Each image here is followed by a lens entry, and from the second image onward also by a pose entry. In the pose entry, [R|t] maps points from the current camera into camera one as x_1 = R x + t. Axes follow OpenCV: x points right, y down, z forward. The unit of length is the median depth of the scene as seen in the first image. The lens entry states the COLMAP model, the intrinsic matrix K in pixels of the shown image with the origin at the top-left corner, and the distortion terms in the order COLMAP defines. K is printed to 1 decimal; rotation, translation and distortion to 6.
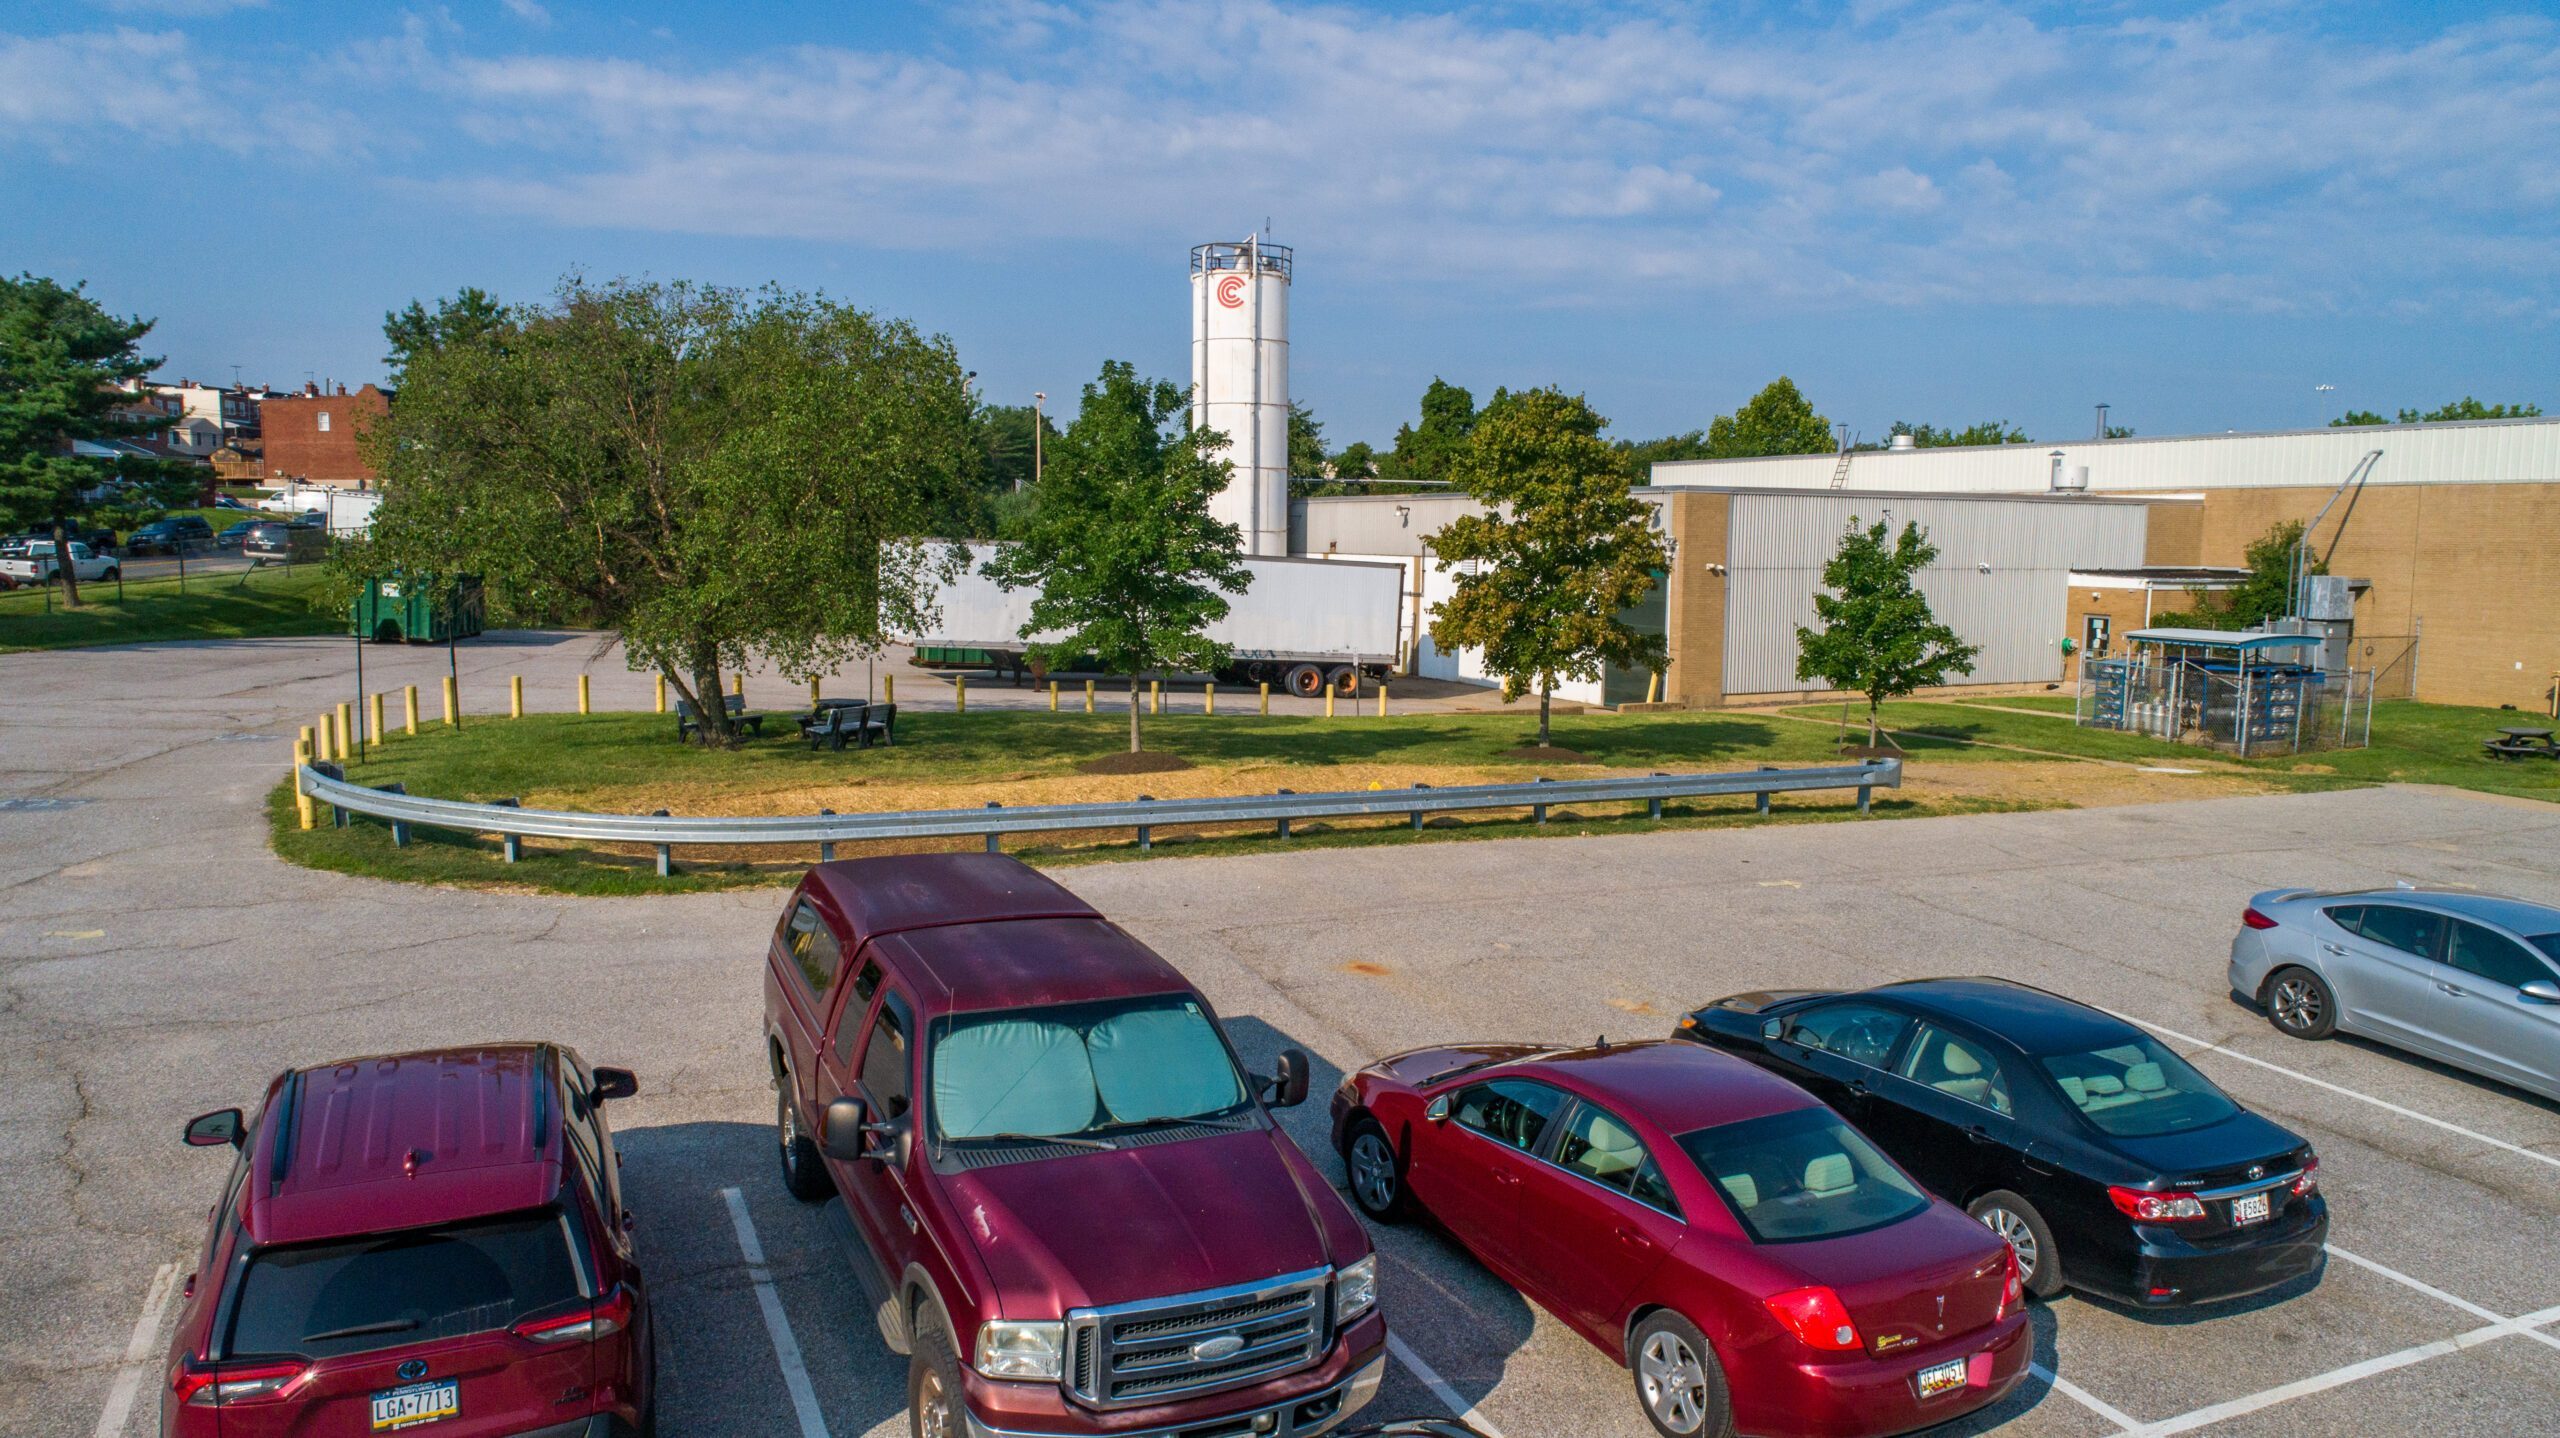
lens RADIAL K [[1713.5, 0, 1274.5], [0, 1713.5, 734.5], [0, 0, 1]] dist [-0.018258, 0.007291]
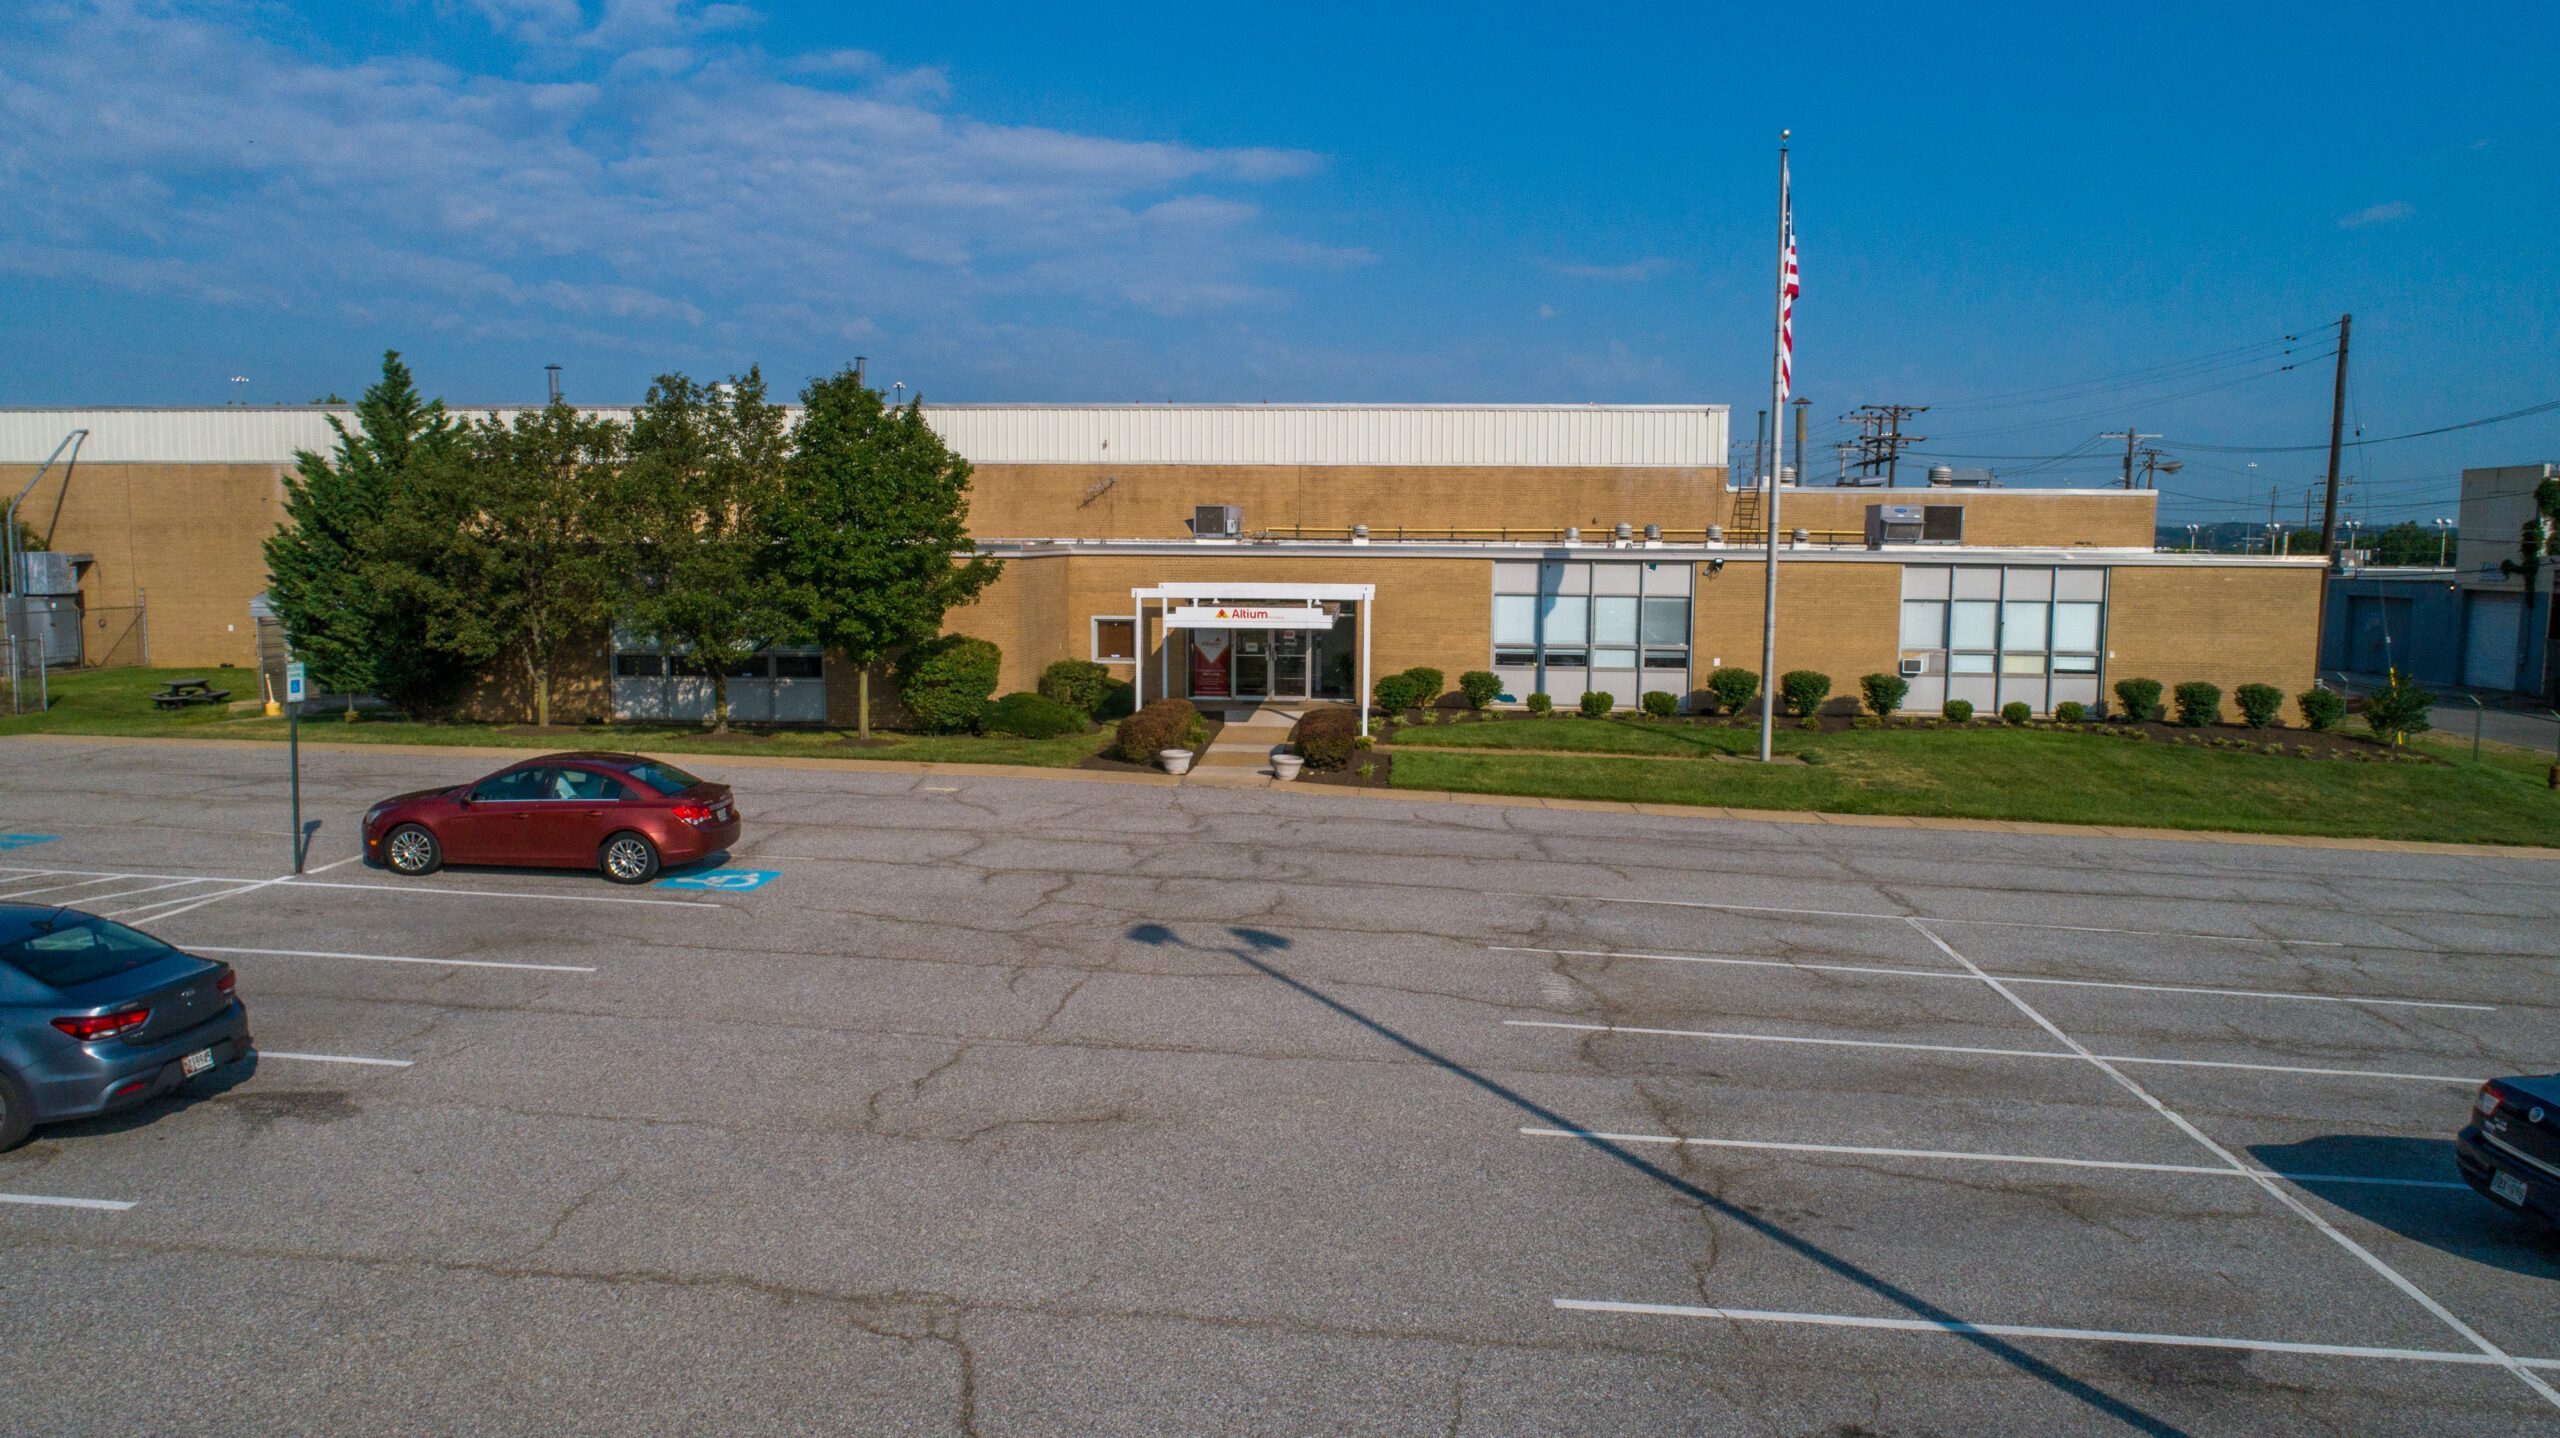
lens RADIAL K [[1713.5, 0, 1290.3], [0, 1713.5, 686.9], [0, 0, 1]] dist [-0.018258, 0.007291]
pose [[0.478717, -0.084383, 0.873905, 0.090369], [0.105437, 0.993692, 0.038192, 0.029503], [-0.871615, 0.073859, 0.484594, -0.145984]]
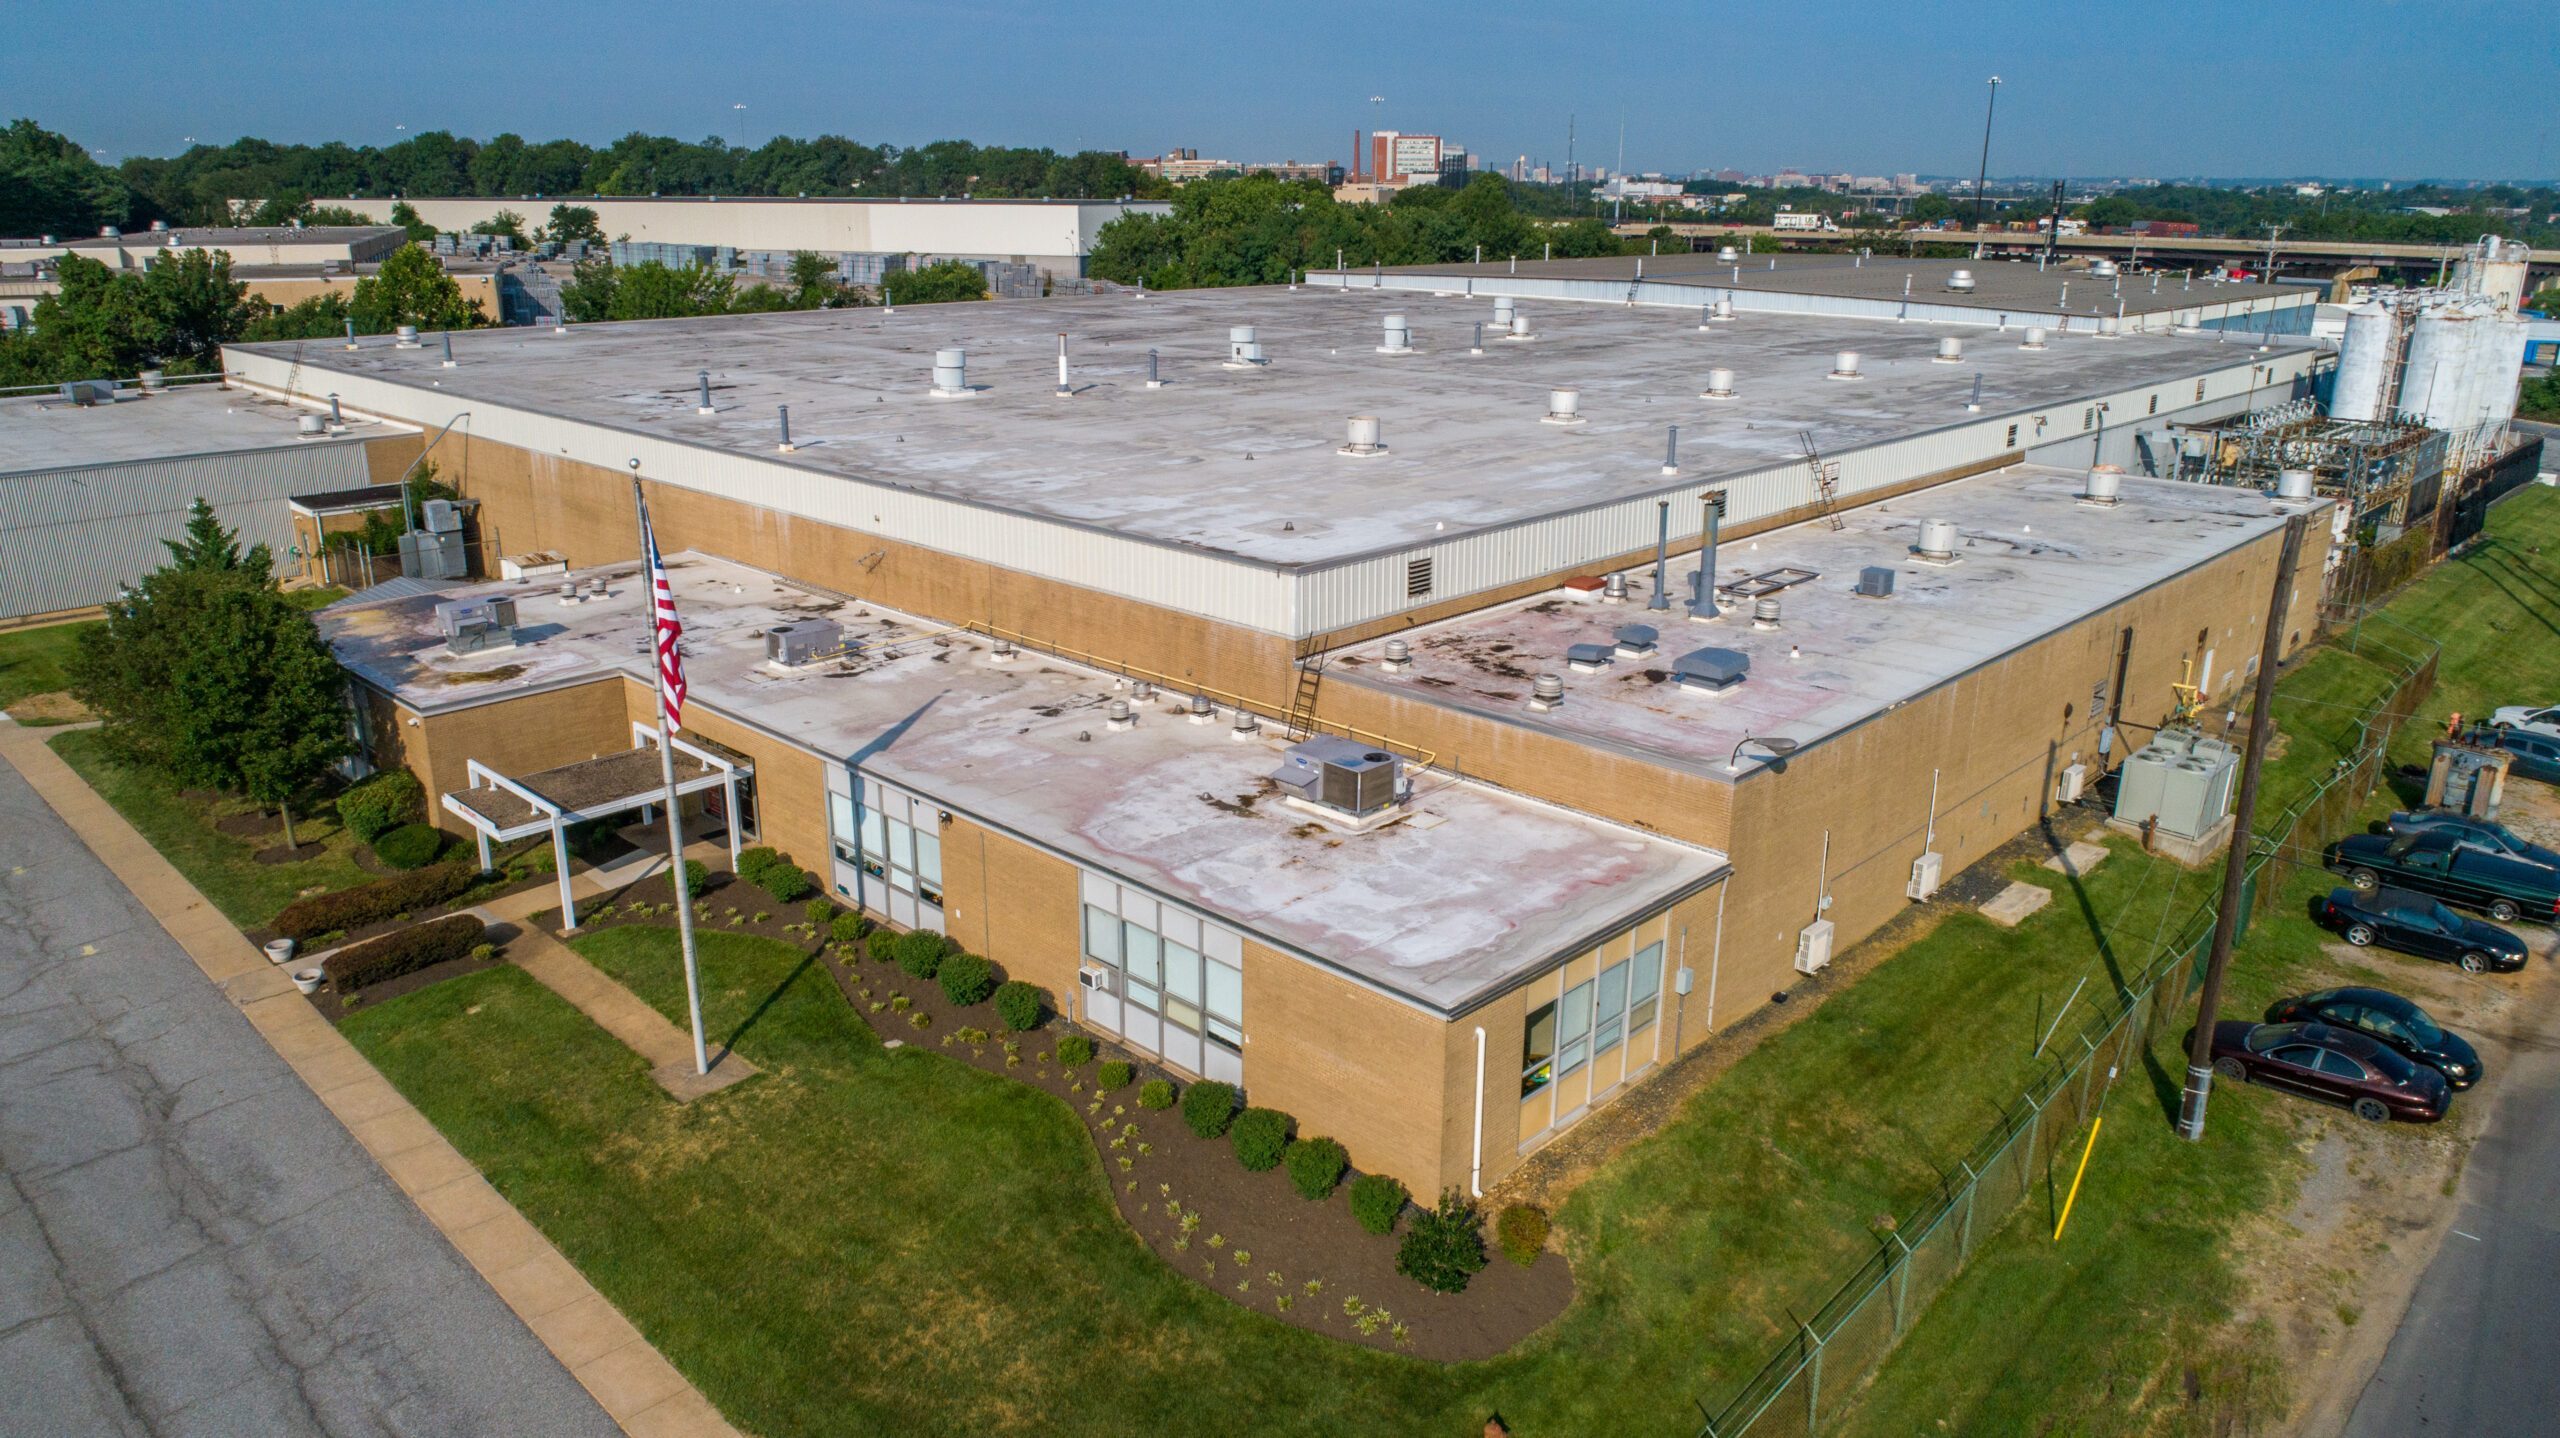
lens RADIAL K [[1713.5, 0, 1285.3], [0, 1713.5, 720.9], [0, 0, 1]] dist [-0.018258, 0.007291]
pose [[0.930169, -0.117002, 0.347989, 0.840042], [0.049951, 0.979377, 0.195770, -0.174855], [-0.363718, -0.164716, 0.916830, -0.722067]]
